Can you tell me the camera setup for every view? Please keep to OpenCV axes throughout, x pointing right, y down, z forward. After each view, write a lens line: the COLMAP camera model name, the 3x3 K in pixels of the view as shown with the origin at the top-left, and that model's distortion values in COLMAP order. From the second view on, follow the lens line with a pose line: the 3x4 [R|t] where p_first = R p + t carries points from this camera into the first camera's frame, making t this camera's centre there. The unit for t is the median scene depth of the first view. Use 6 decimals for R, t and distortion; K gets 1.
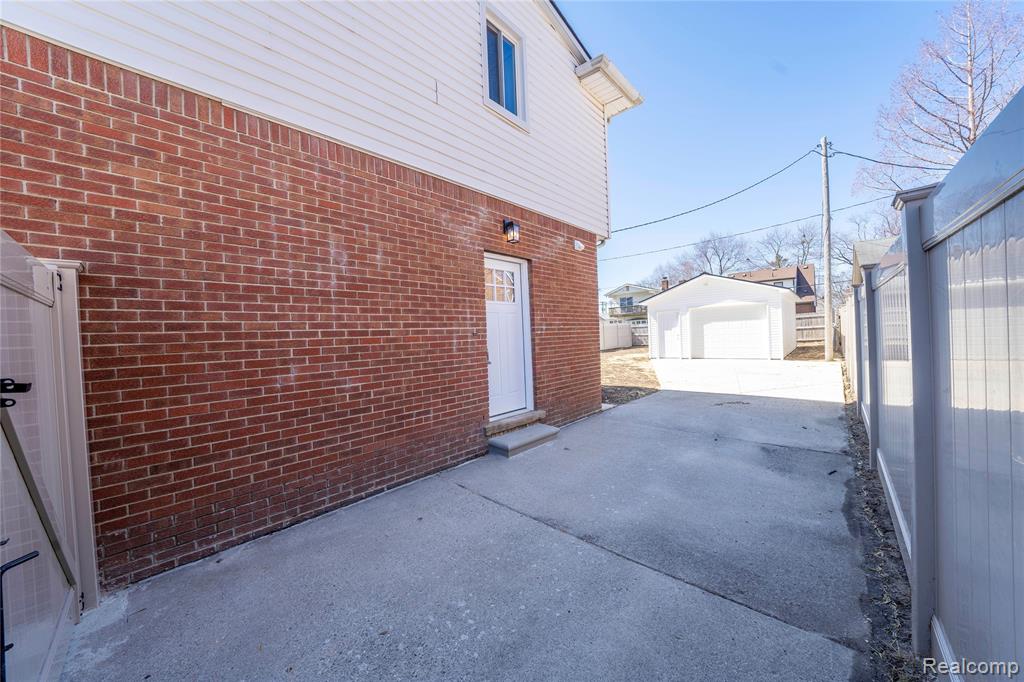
lens RADIAL K [[356.3, 0, 521.3], [0, 356.3, 340.1], [0, 0, 1]] dist [-0.023854, 0.002057]
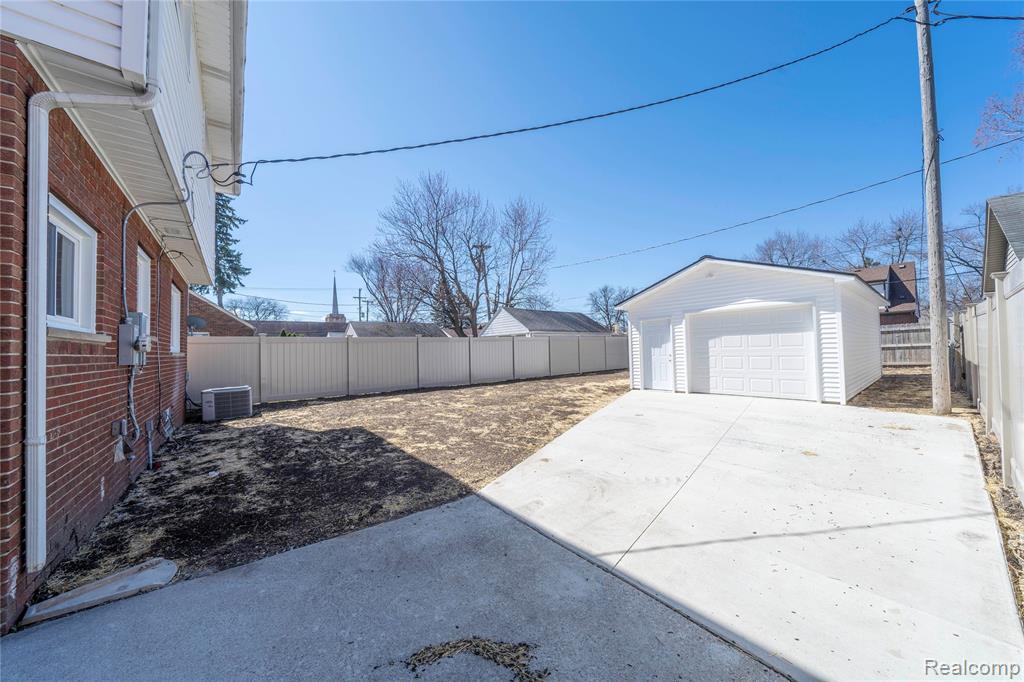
lens RADIAL K [[356.3, 0, 516.5], [0, 356.3, 340.9], [0, 0, 1]] dist [-0.023854, 0.002057]
pose [[0.986592, 0.013716, -0.162630, 0.241869], [-0.018798, 0.999380, -0.029756, -0.013771], [0.162121, 0.032415, 0.986238, 0.278833]]
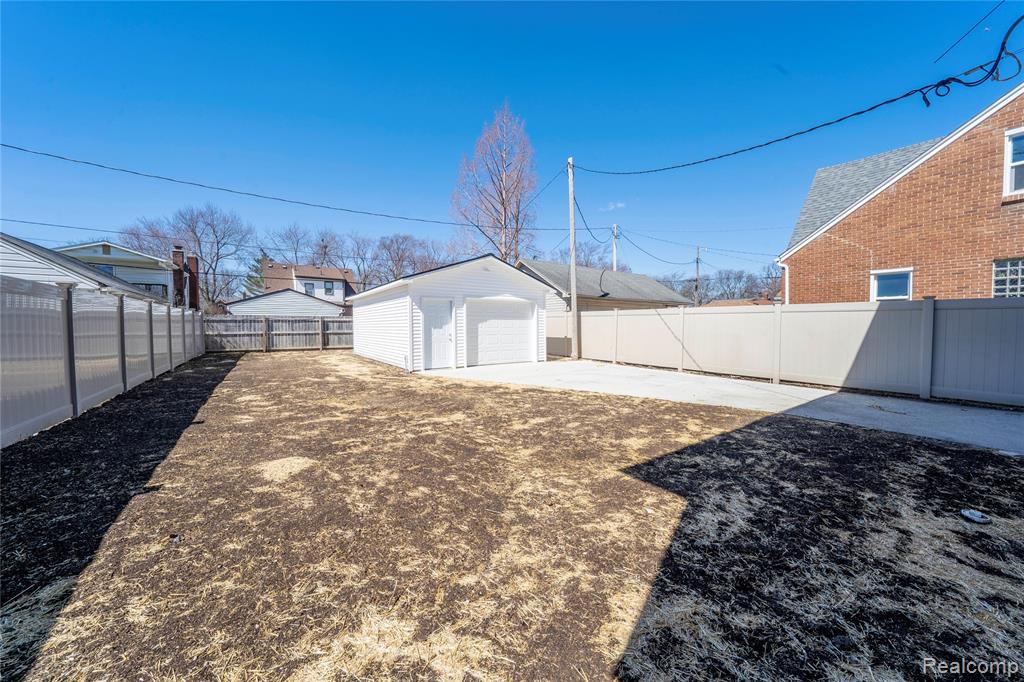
lens RADIAL K [[356.3, 0, 519.4], [0, 356.3, 342.8], [0, 0, 1]] dist [-0.023854, 0.002057]
pose [[0.214981, -0.003520, 0.976612, -0.191333], [0.004237, 0.999987, 0.002671, 0.000474], [-0.976609, 0.003564, 0.214993, 0.646167]]
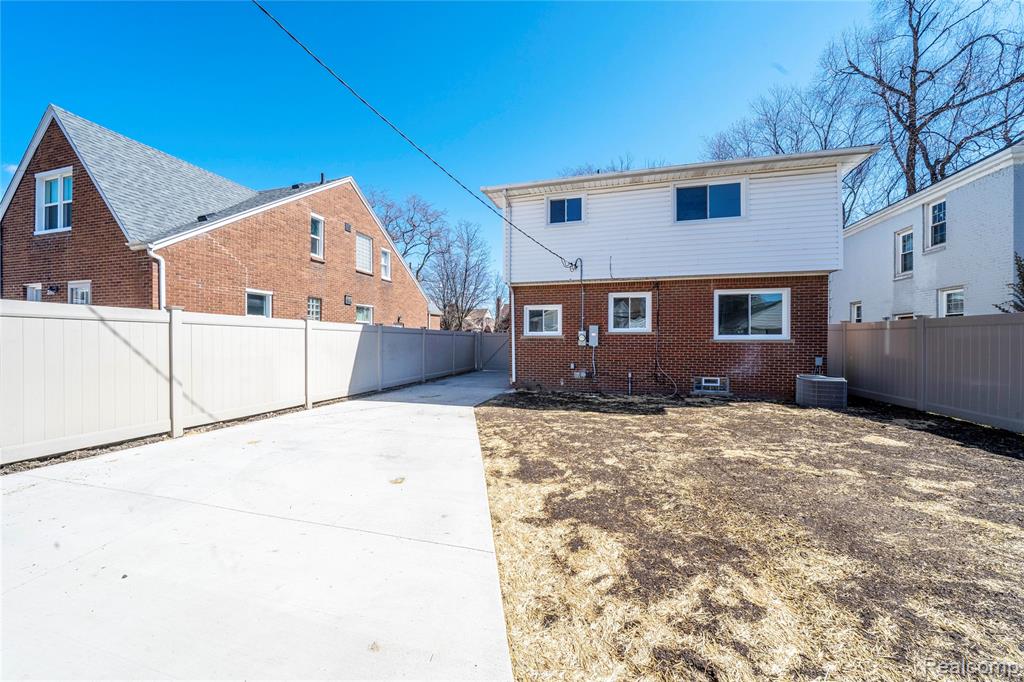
lens RADIAL K [[356.3, 0, 516.5], [0, 356.3, 340.1], [0, 0, 1]] dist [-0.023854, 0.002057]
pose [[-0.888591, 0.043050, -0.456676, 0.341271], [0.030960, 0.998945, 0.033927, -0.032584], [0.457654, 0.016009, -0.888986, 0.914734]]
